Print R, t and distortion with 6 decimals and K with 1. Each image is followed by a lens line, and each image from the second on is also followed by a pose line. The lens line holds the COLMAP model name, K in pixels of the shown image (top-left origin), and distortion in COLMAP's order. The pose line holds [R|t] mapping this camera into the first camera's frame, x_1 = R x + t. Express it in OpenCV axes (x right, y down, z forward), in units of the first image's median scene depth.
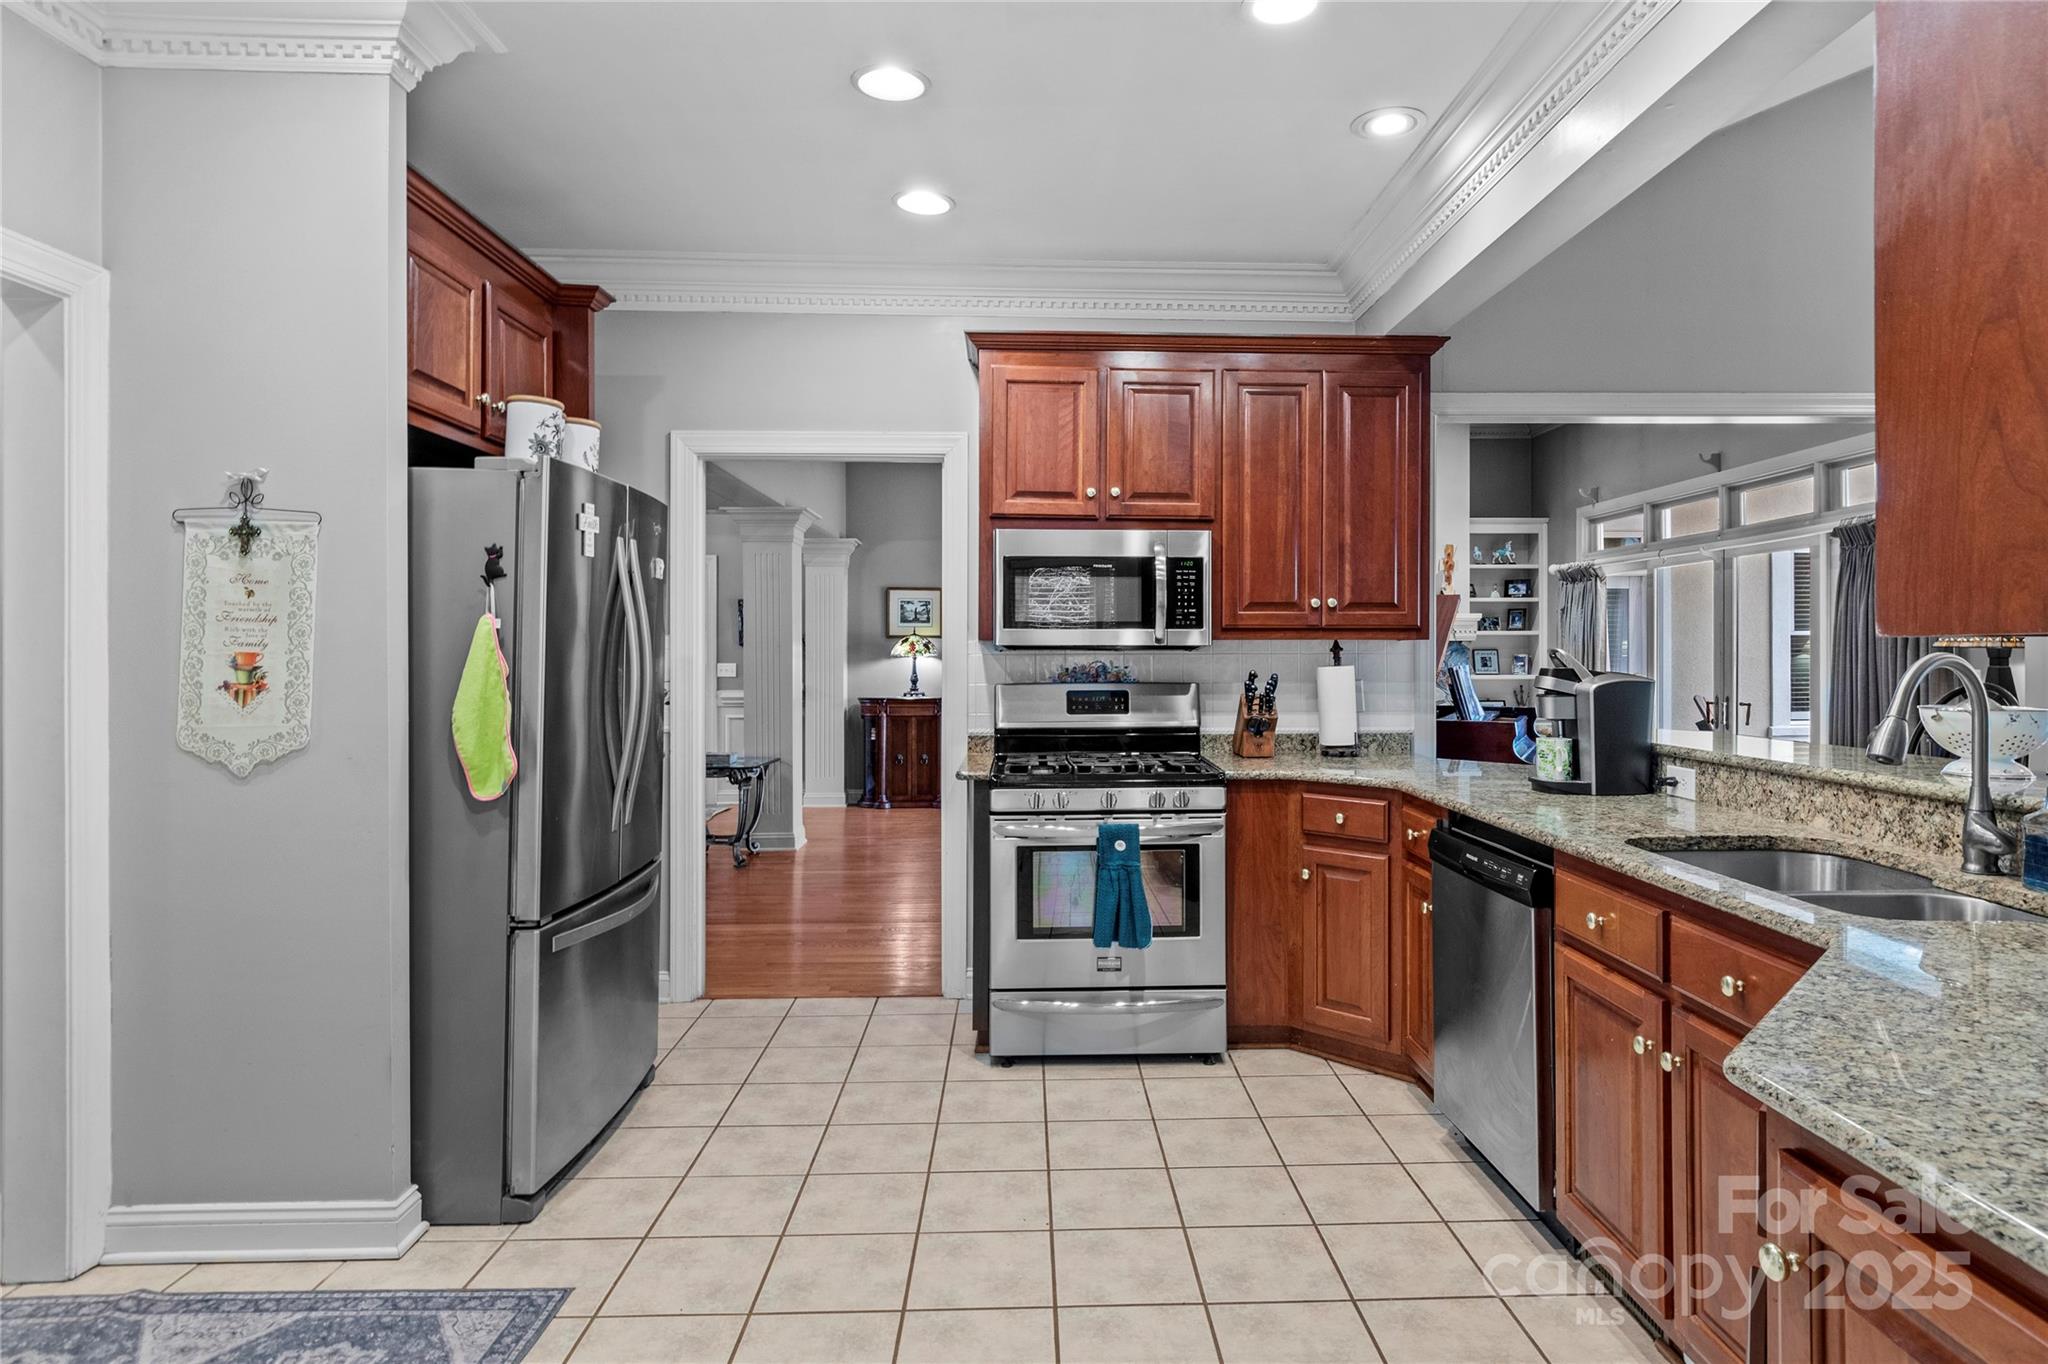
lens RADIAL K [[1114.8, 0, 1080.2], [0, 1114.8, 681.1], [0, 0, 1]] dist [-0.001338, -0.001015]
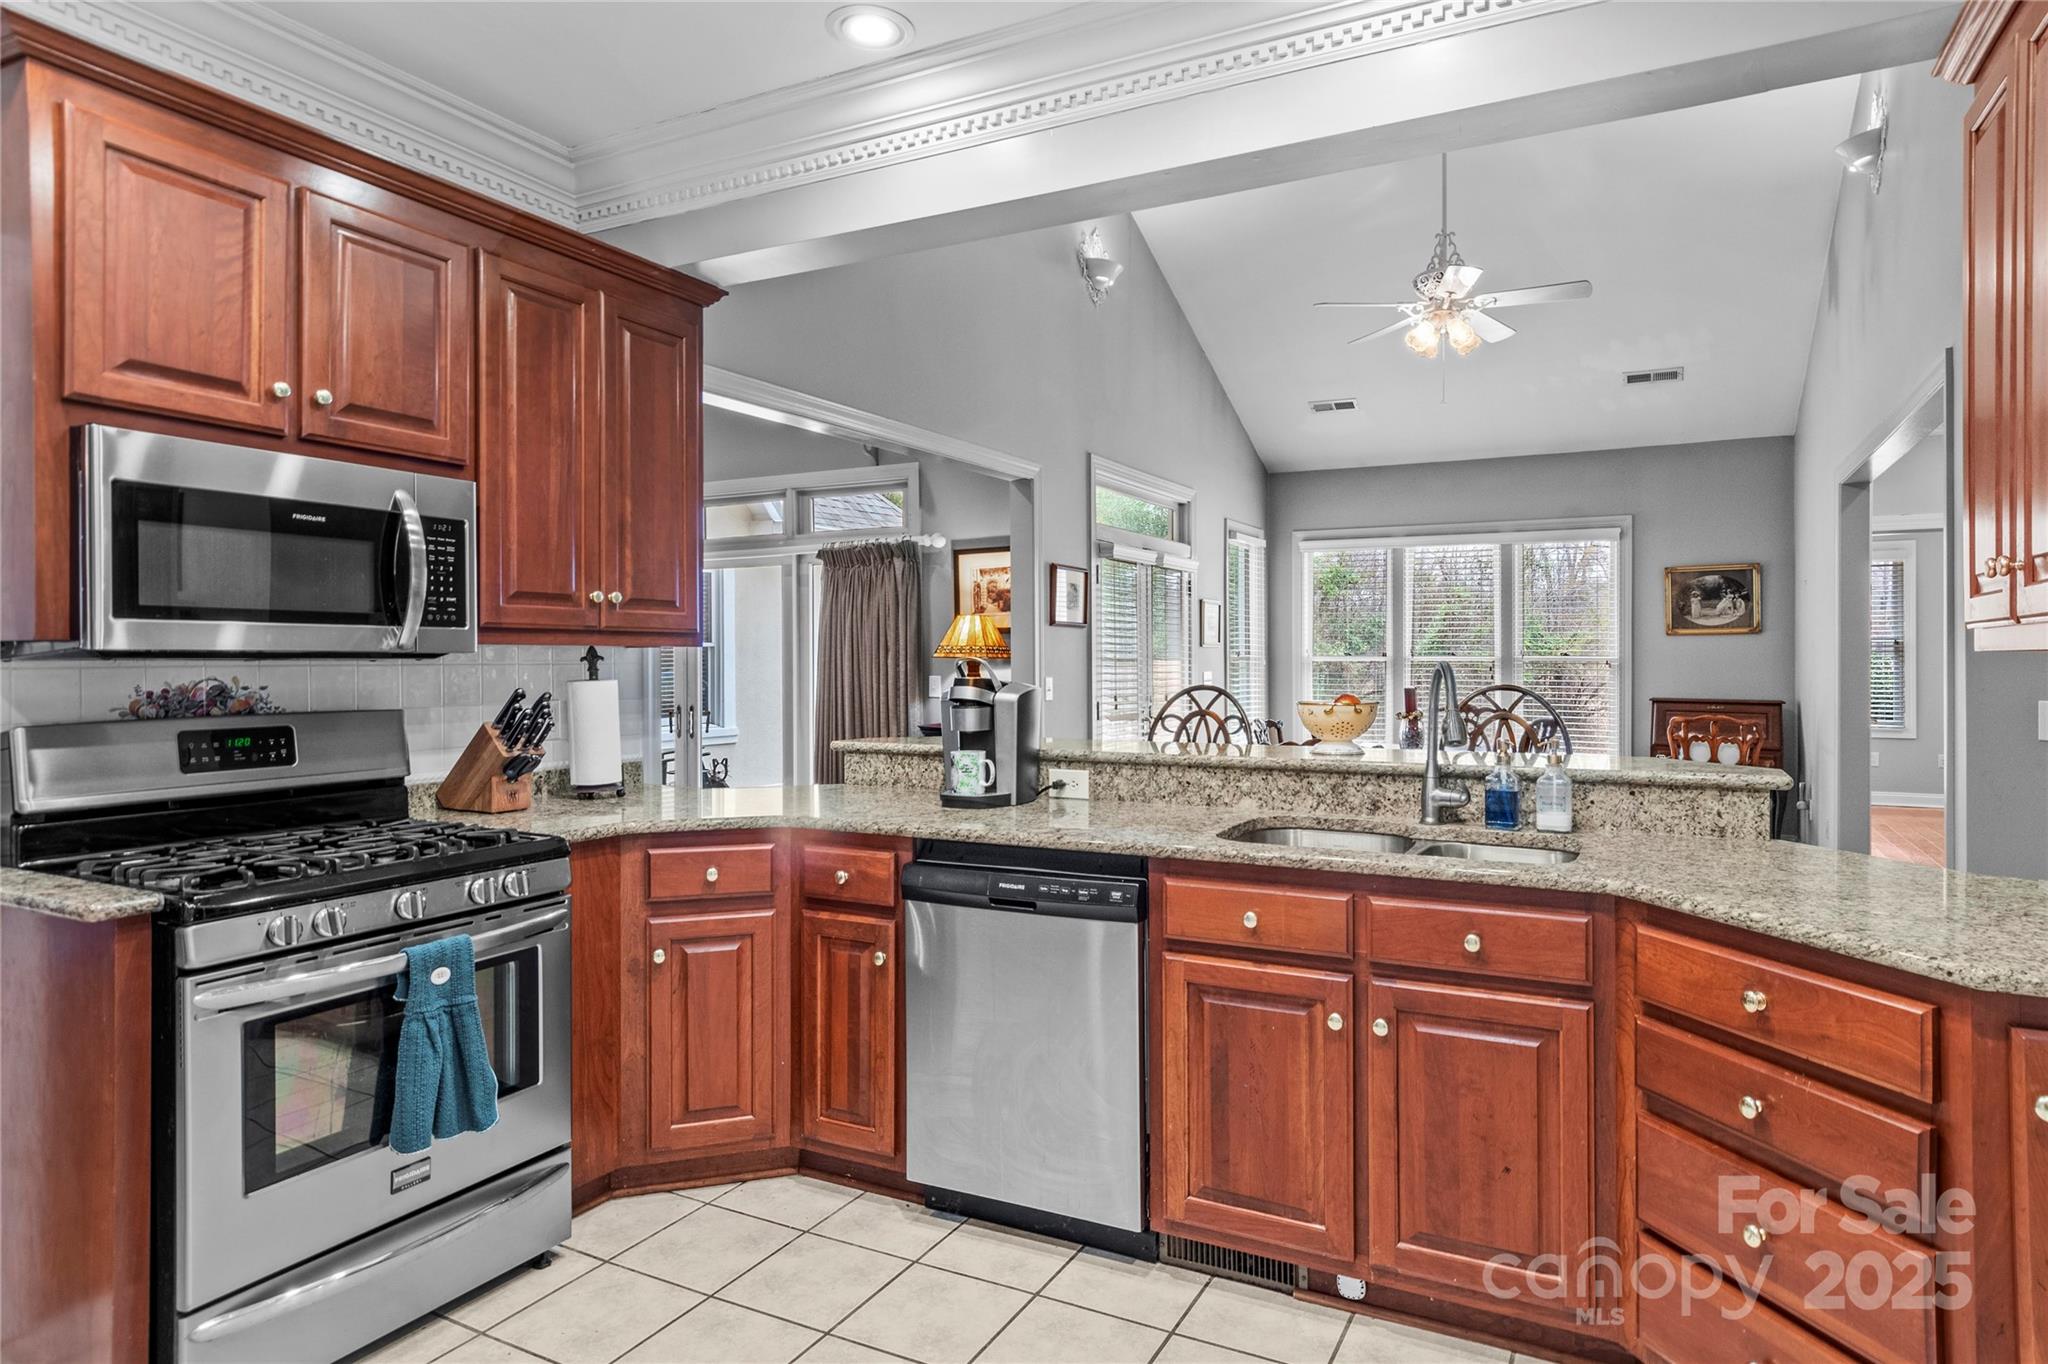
lens RADIAL K [[1160.3, 0, 1024.0], [0, 1160.3, 682.0], [0, 0, 1]] dist [-0.005025, -0.000824]
pose [[0.493488, -0.016407, 0.869598, -0.329569], [0.024504, 0.999687, 0.004956, -0.009483], [-0.869407, 0.018863, 0.493736, 0.365861]]
